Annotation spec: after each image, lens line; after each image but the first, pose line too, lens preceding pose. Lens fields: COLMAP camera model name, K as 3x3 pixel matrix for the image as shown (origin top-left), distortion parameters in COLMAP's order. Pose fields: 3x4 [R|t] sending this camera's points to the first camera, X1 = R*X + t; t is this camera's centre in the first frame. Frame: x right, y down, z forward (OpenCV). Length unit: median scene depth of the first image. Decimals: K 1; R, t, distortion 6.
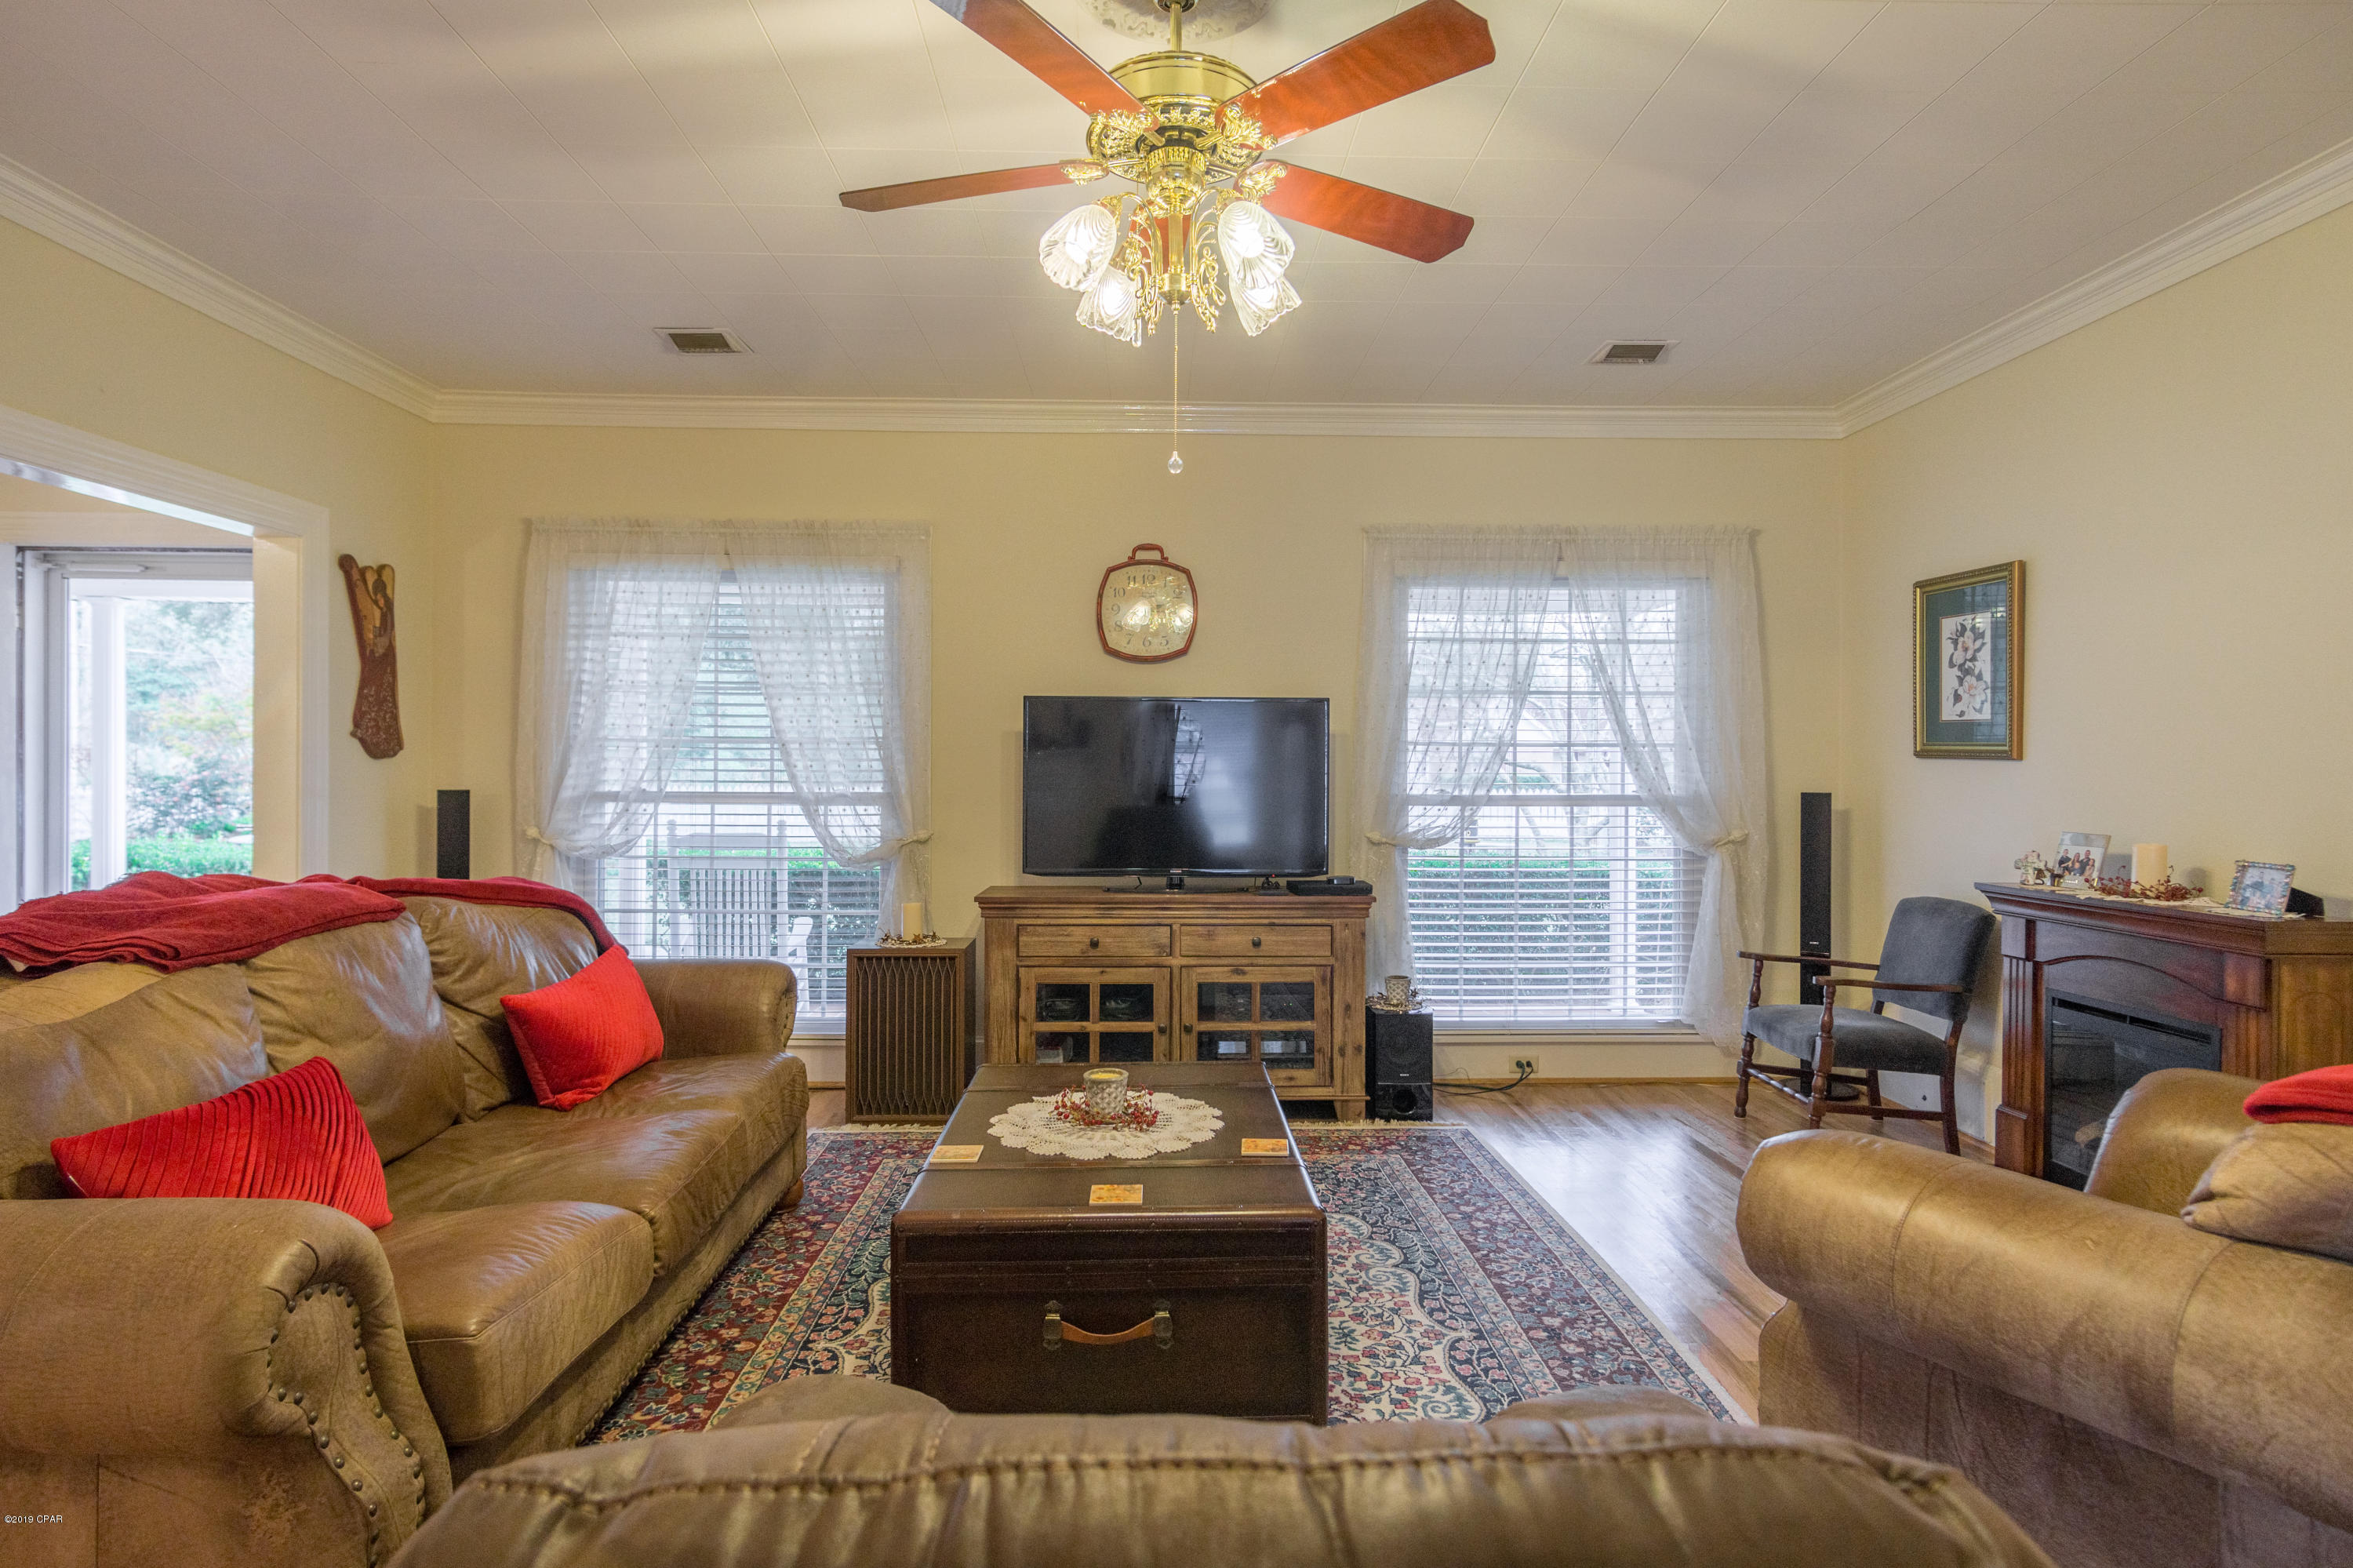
lens RADIAL K [[1233.0, 0, 1178.7], [0, 1233.0, 782.1], [0, 0, 1]] dist [0.001620, 0.003186]
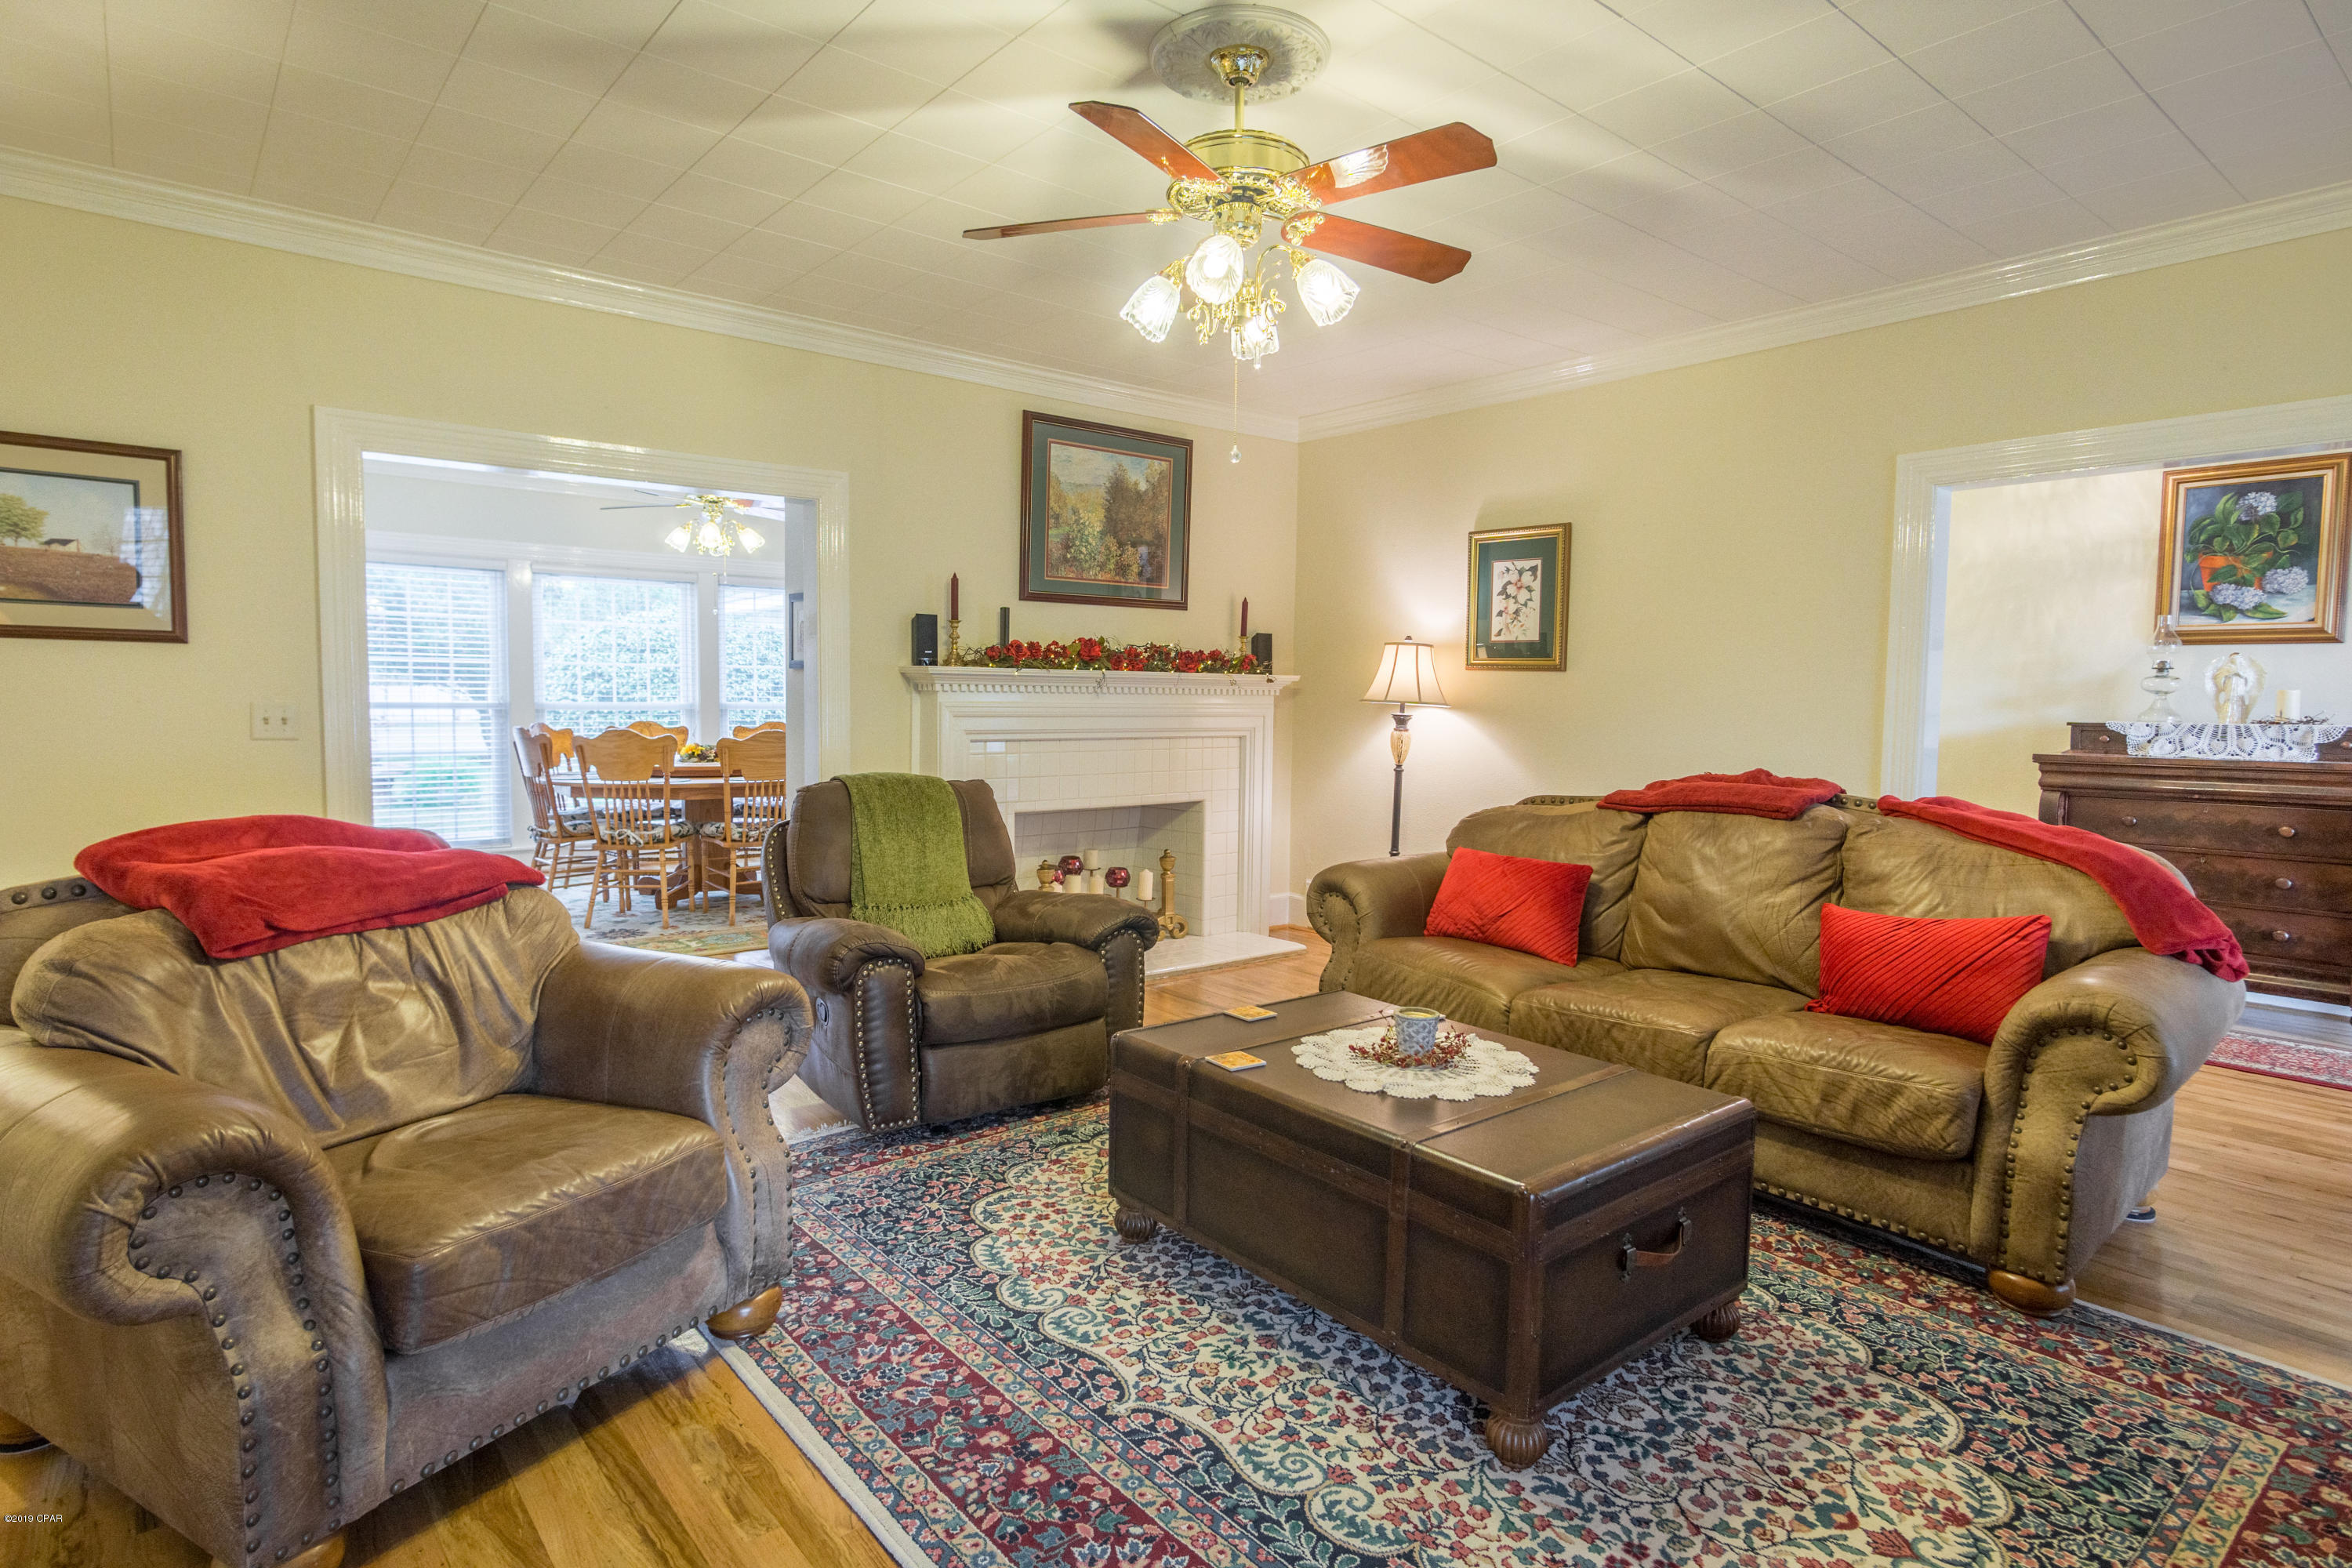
lens RADIAL K [[1232.5, 0, 1179.0], [0, 1232.5, 780.1], [0, 0, 1]] dist [0.001620, 0.003186]
pose [[-0.789068, 0.028776, -0.613631, 0.701360], [-0.019546, 0.997220, 0.071898, -0.015378], [0.613994, 0.068726, -0.786313, 1.676493]]
